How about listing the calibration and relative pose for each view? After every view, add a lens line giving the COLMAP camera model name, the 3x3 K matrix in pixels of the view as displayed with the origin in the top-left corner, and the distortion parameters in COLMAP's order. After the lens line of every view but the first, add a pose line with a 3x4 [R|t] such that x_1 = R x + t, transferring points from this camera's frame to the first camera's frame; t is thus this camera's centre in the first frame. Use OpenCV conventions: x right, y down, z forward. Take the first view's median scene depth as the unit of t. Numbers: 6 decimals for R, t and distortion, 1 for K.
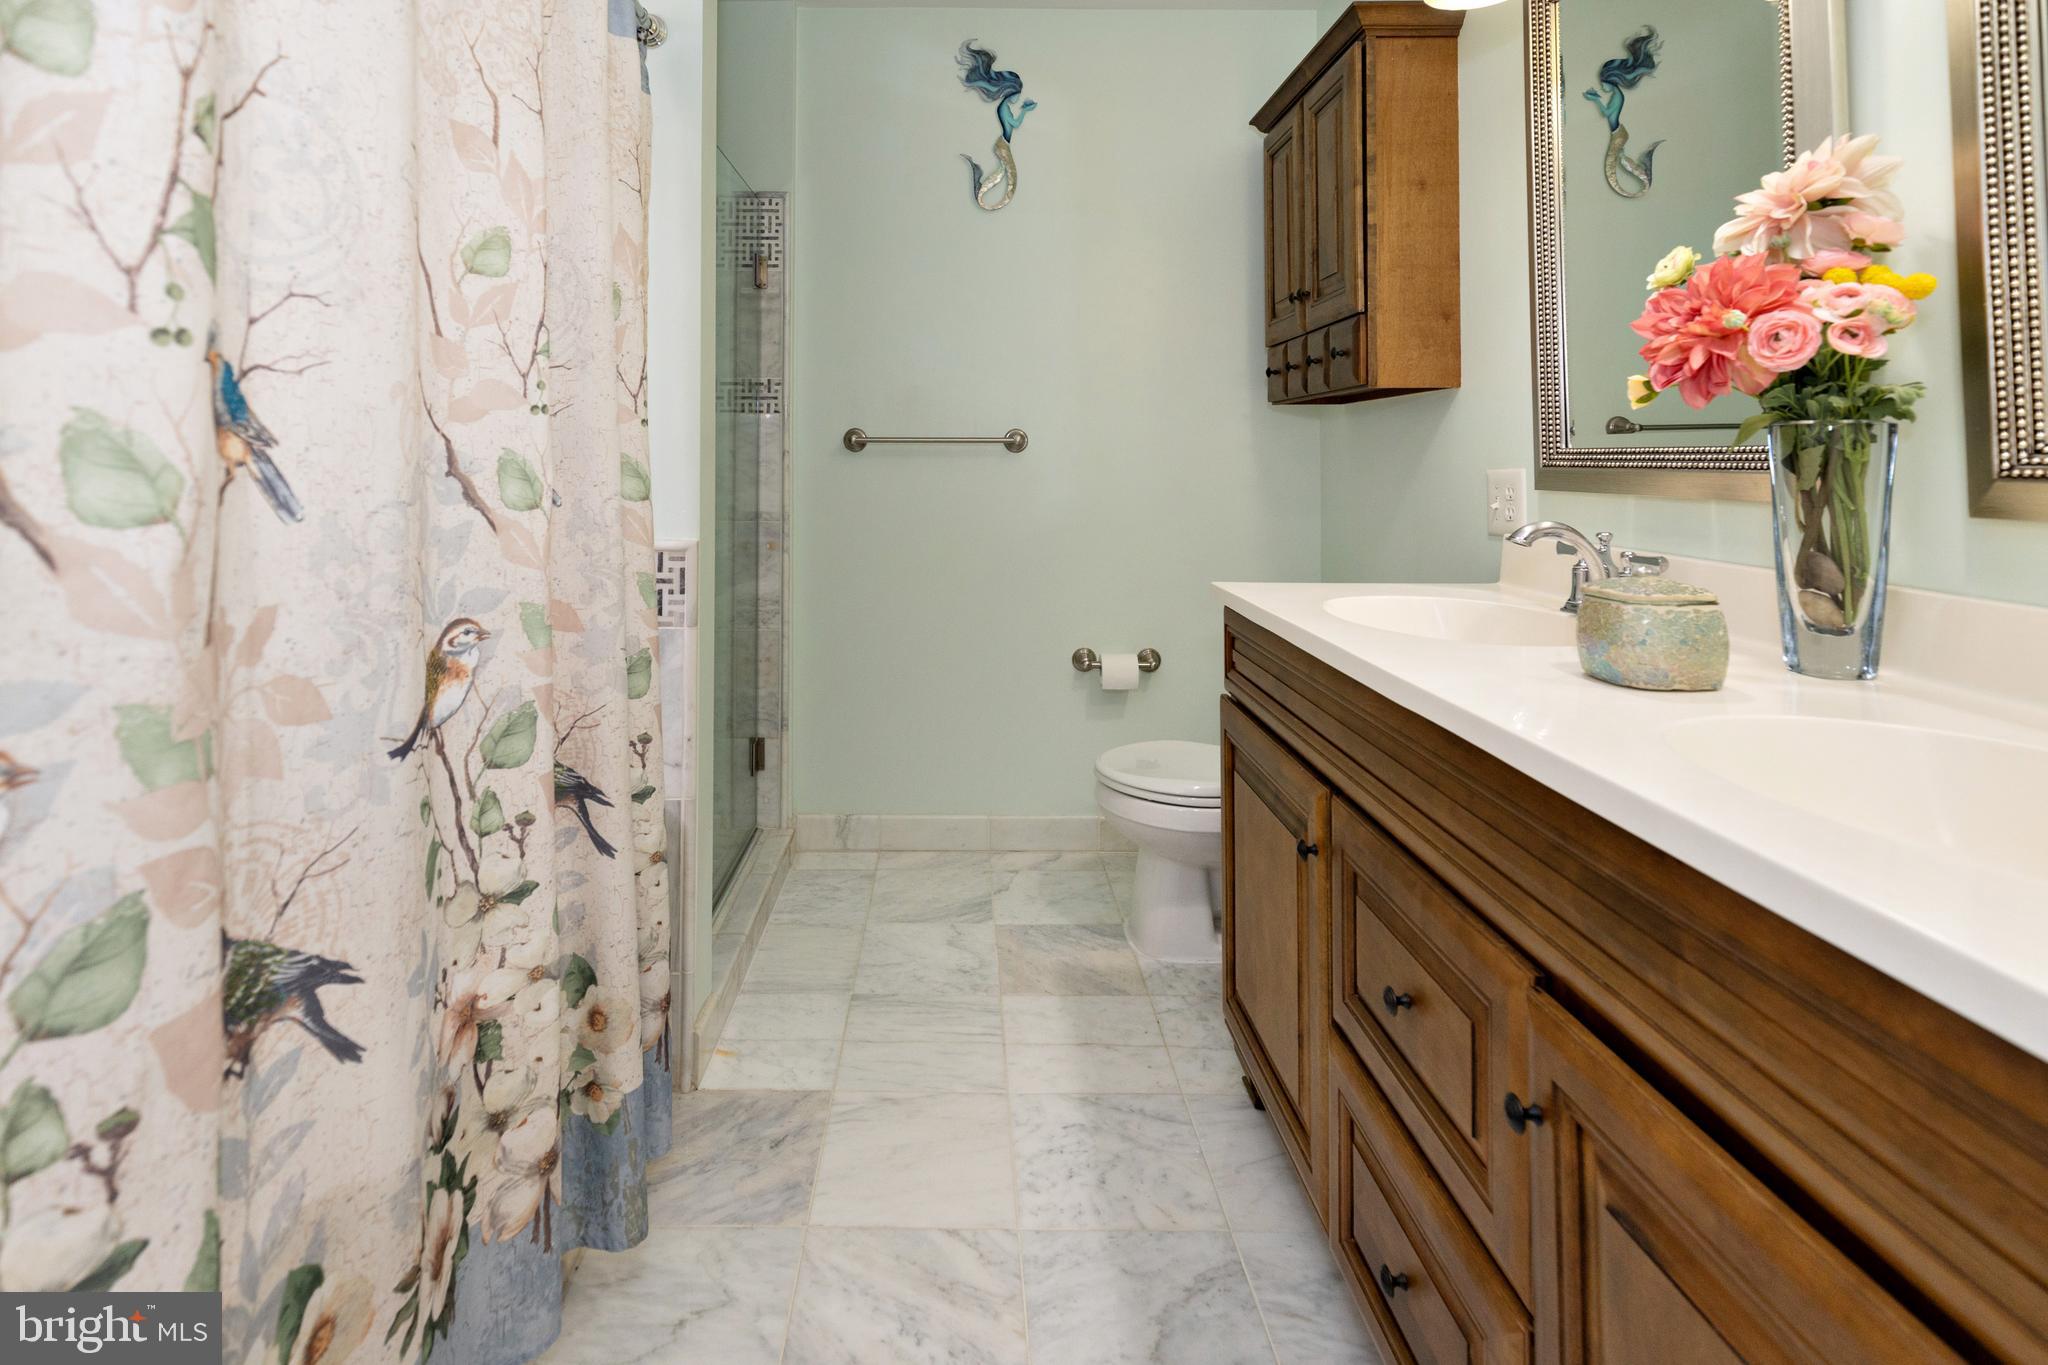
lens RADIAL K [[1000.3, 0, 1013.1], [0, 1000.3, 587.4], [0, 0, 1]] dist [0.006672, 0.000186]
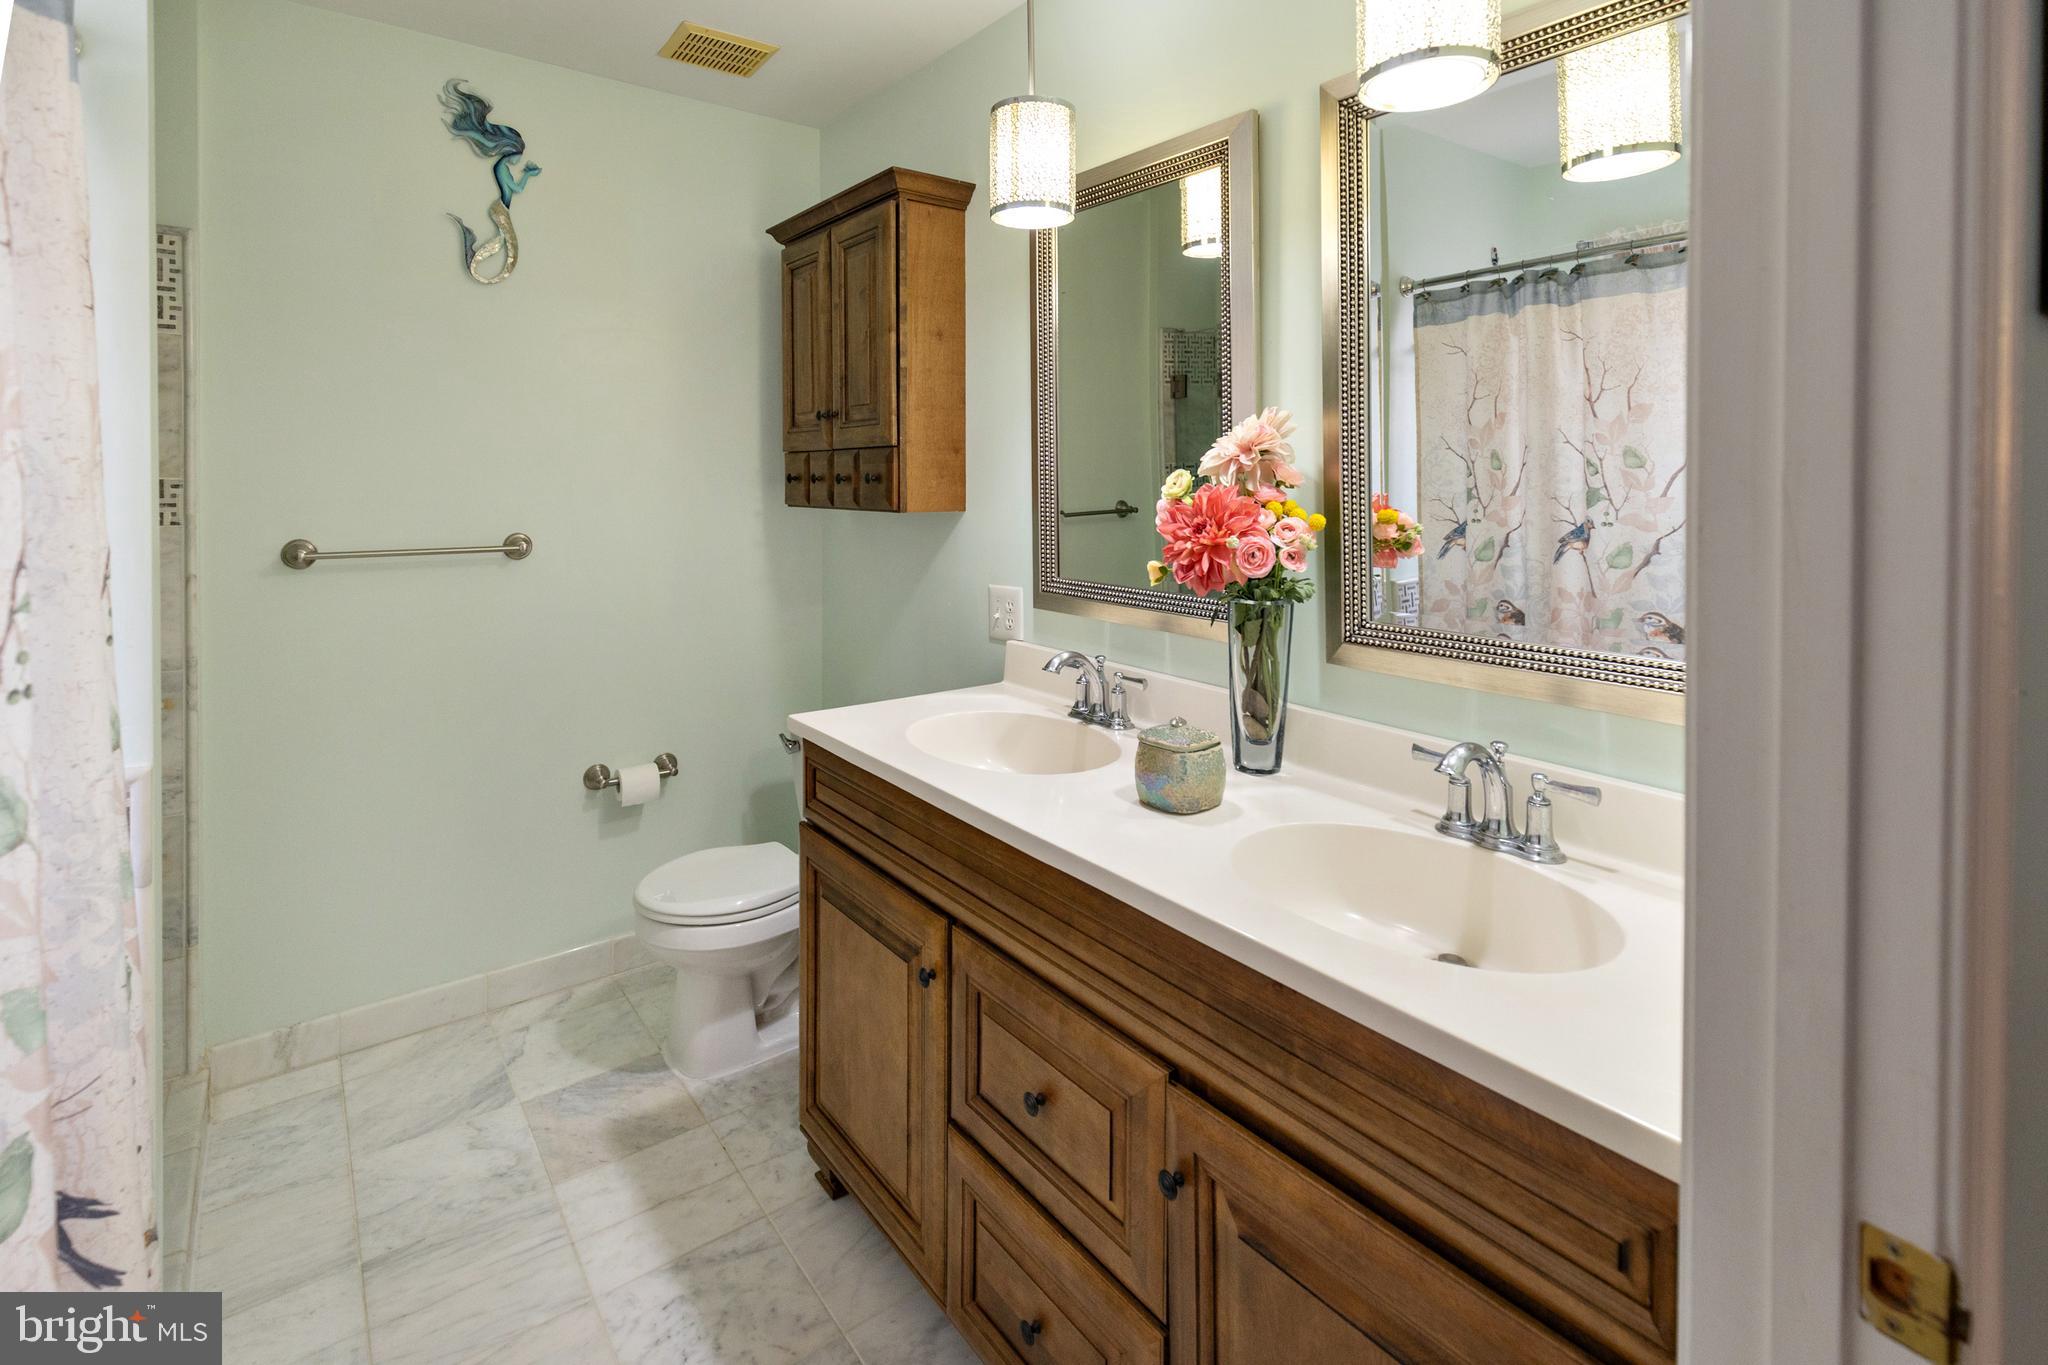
lens RADIAL K [[1000.3, 0, 1013.1], [0, 1000.3, 587.4], [0, 0, 1]] dist [0.006672, 0.000186]
pose [[0.794505, -0.040149, 0.605929, -0.234759], [0.021392, 0.999043, 0.038148, -0.172016], [-0.606881, -0.017347, 0.794603, 0.056252]]
